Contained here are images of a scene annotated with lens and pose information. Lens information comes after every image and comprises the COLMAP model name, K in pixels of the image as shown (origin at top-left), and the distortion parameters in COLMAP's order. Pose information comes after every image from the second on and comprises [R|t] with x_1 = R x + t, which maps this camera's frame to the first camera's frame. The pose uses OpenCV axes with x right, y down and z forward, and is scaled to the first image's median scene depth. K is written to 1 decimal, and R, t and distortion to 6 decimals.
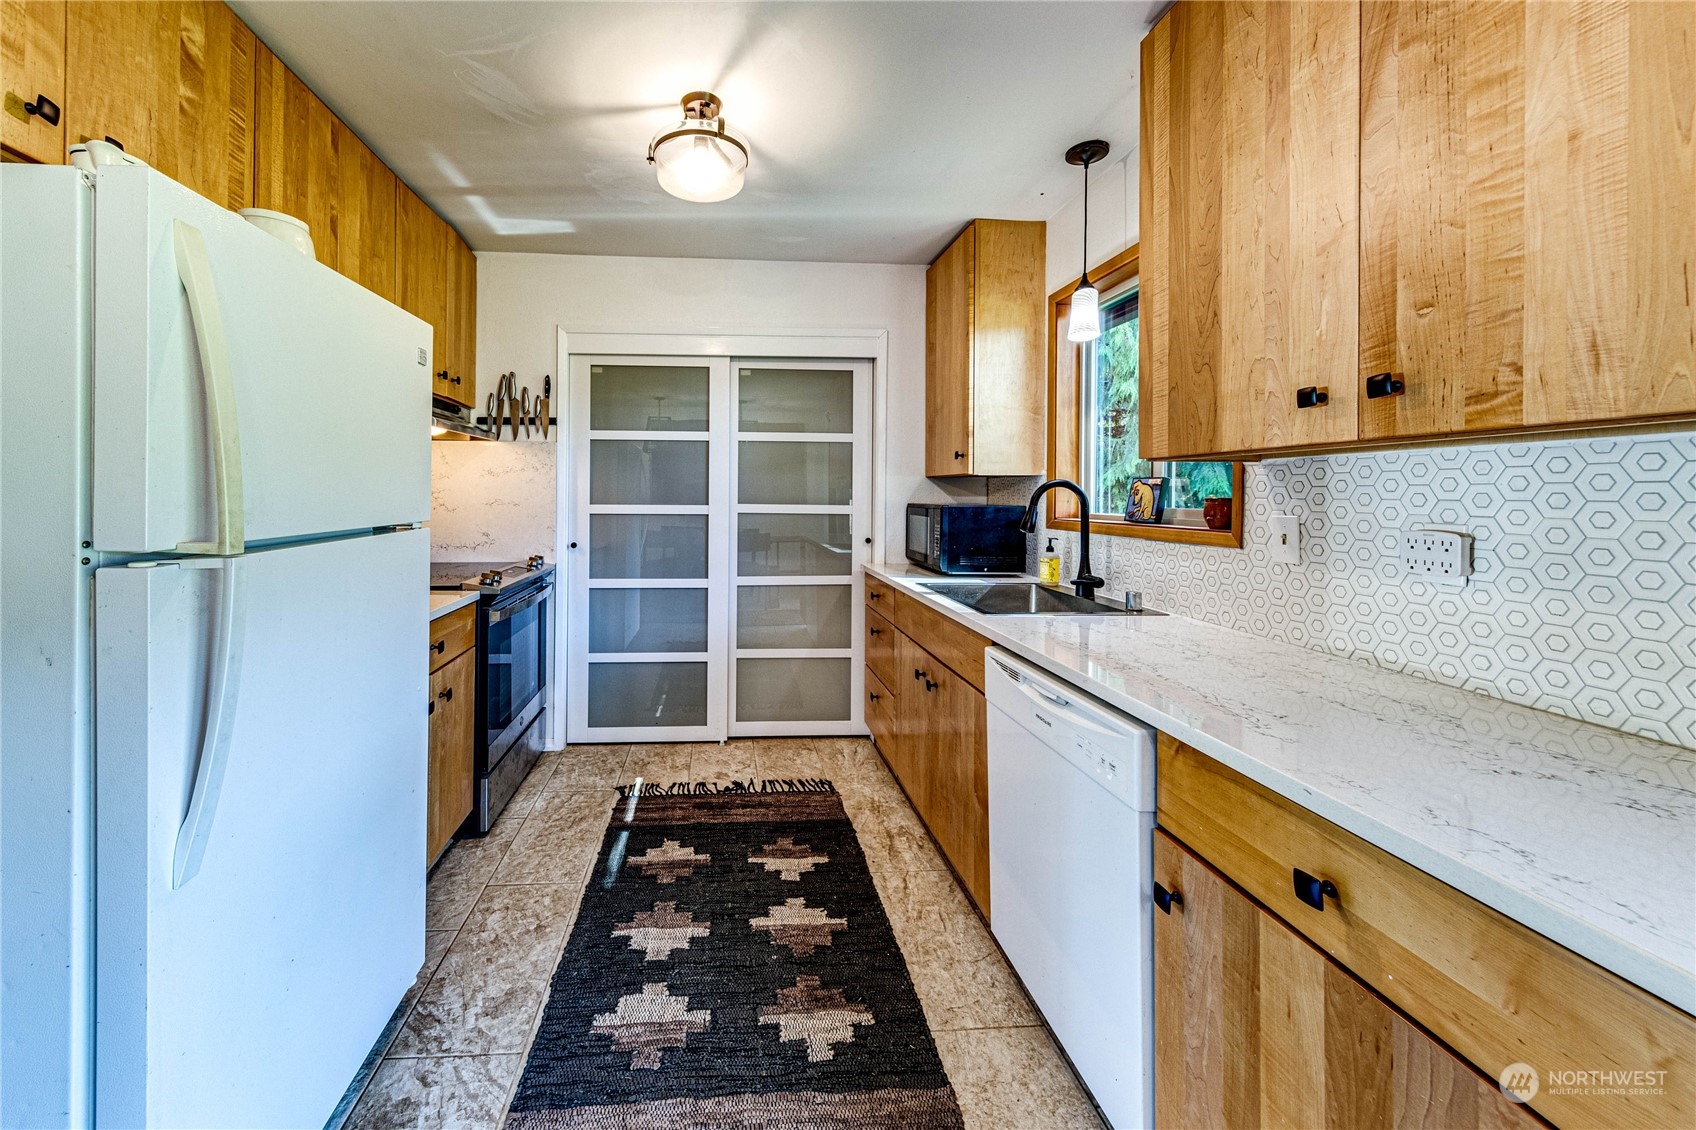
lens RADIAL K [[618.2, 0, 756.1], [0, 618.2, 492.0], [0, 0, 1]] dist [0.001062, -0.000047]
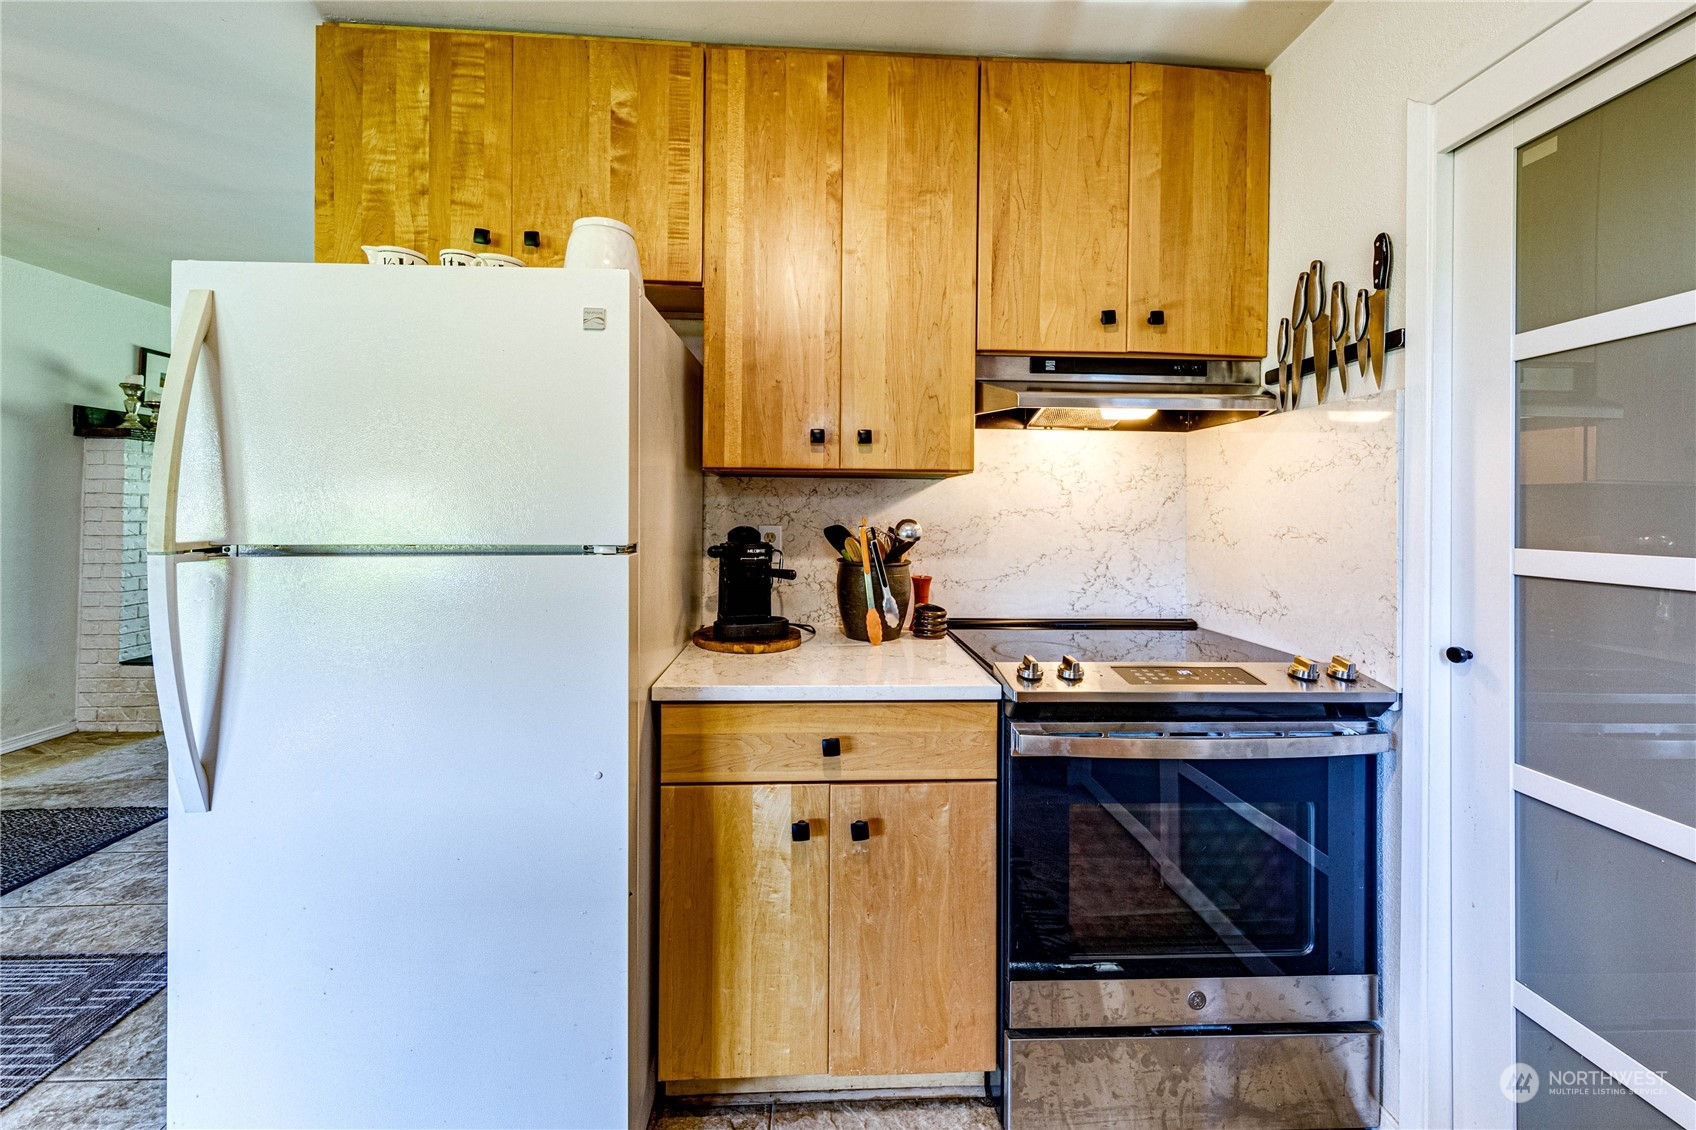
lens RADIAL K [[625.2, 0, 839.0], [0, 625.2, 504.3], [0, 0, 1]] dist [0.000795, 0.000020]
pose [[-0.018438, -0.016839, -0.999688, 0.105672], [-0.008647, 0.999823, -0.016682, 0.005652], [0.999793, 0.008337, -0.018580, 0.738066]]
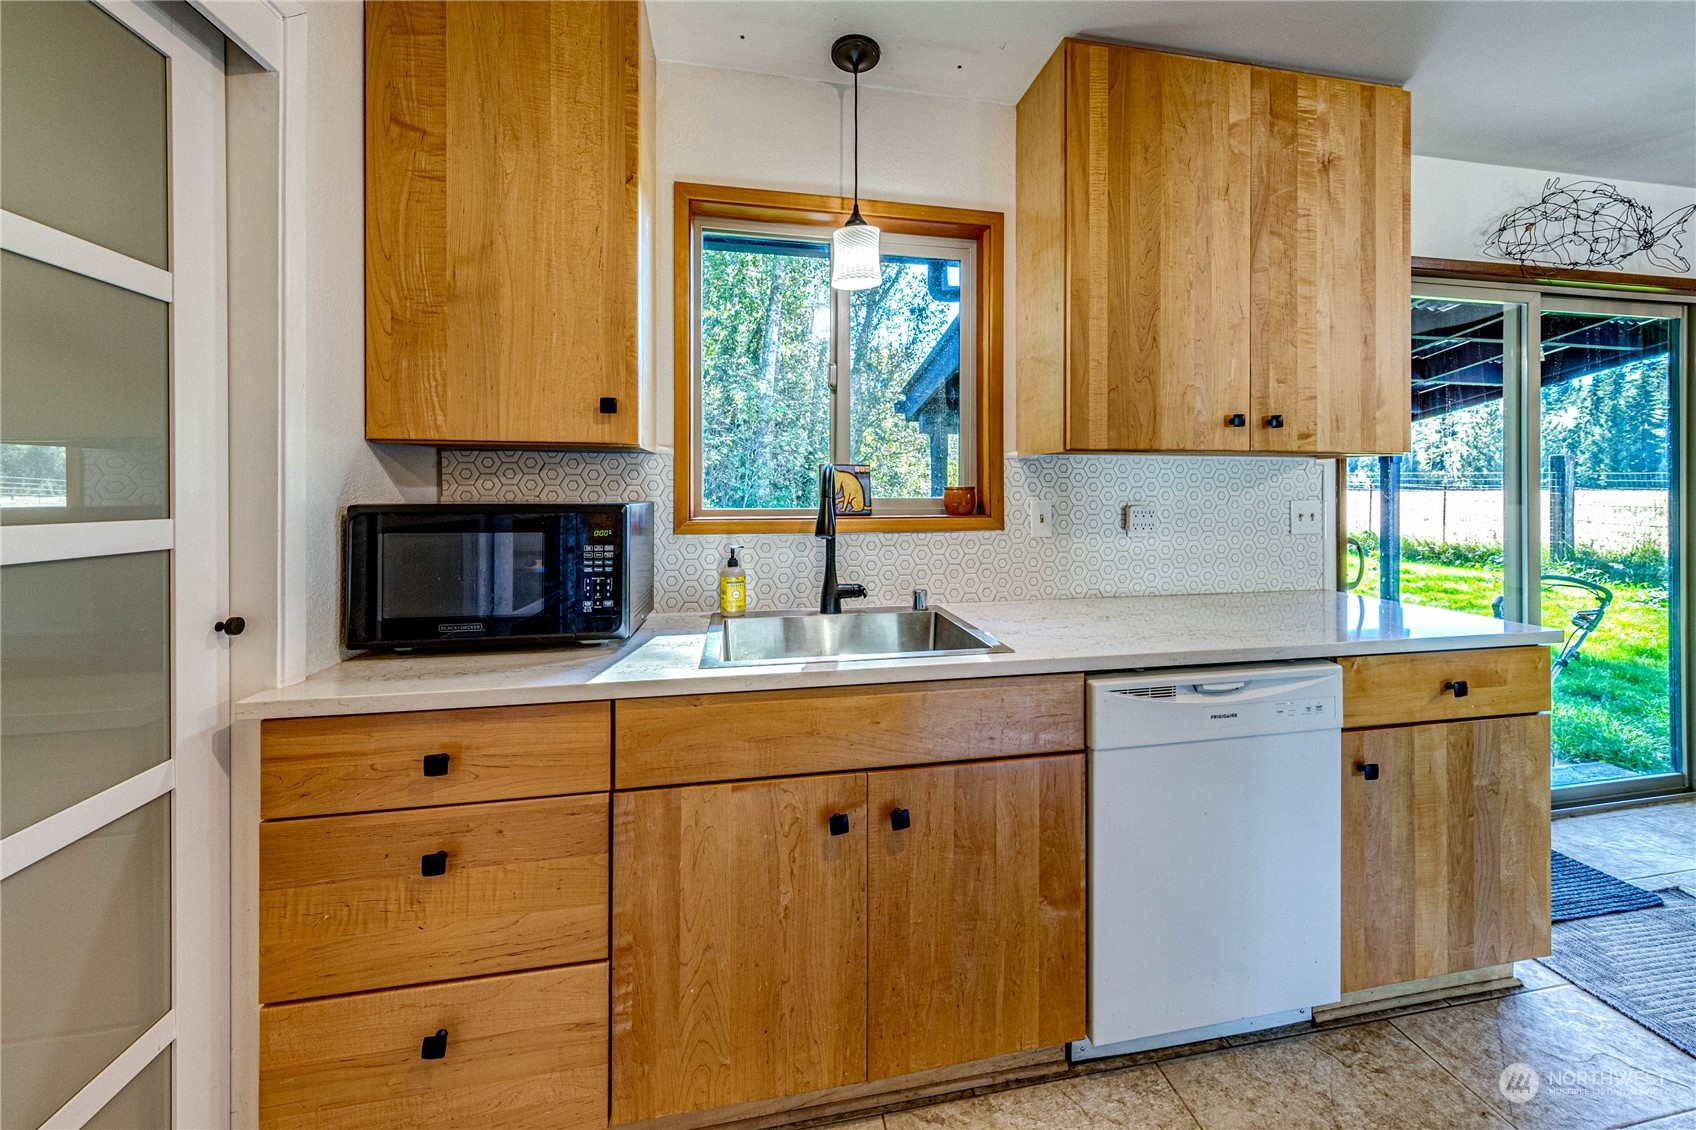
lens RADIAL K [[651.2, 0, 872.3], [0, 651.2, 488.3], [0, 0, 1]] dist [0.001486, -0.000164]
pose [[-0.141877, -0.005616, 0.989868, -0.240137], [-0.004587, 0.999977, 0.005016, 0.004964], [-0.989874, -0.003829, -0.141900, 0.874162]]
